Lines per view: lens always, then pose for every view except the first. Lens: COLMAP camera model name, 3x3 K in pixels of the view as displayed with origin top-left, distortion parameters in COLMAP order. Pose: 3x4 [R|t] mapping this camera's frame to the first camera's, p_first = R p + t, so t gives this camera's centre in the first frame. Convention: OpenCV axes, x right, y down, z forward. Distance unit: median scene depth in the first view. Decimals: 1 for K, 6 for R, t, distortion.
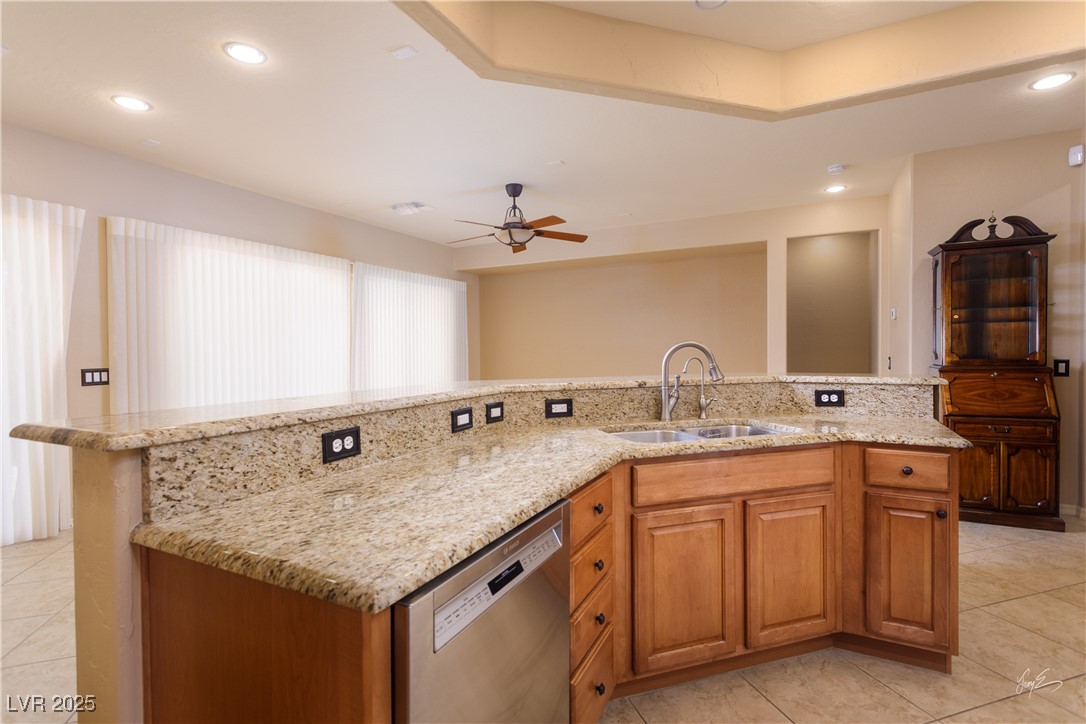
lens RADIAL K [[514.4, 0, 545.0], [0, 514.4, 353.2], [0, 0, 1]] dist [0.004085, -0.000058]
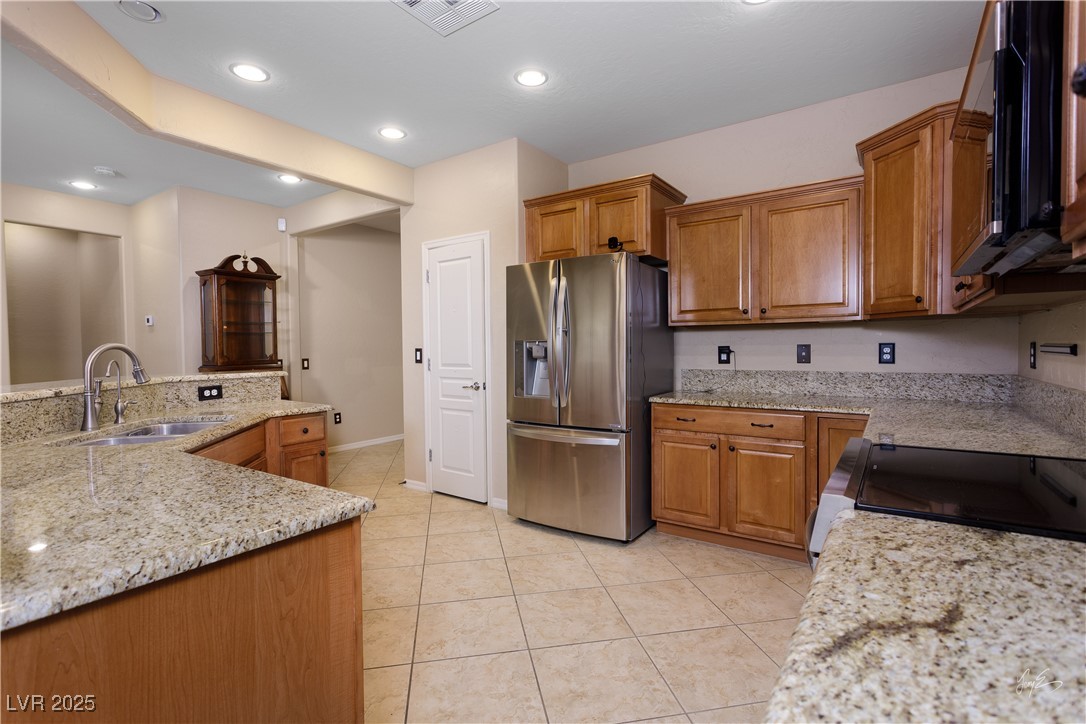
lens RADIAL K [[514.4, 0, 548.9], [0, 514.4, 360.7], [0, 0, 1]] dist [0.004085, -0.000058]
pose [[0.115975, -0.018949, 0.993071, -0.549781], [0.017899, 0.999696, 0.016985, 0.006492], [-0.993091, 0.015805, 0.116279, 0.078462]]
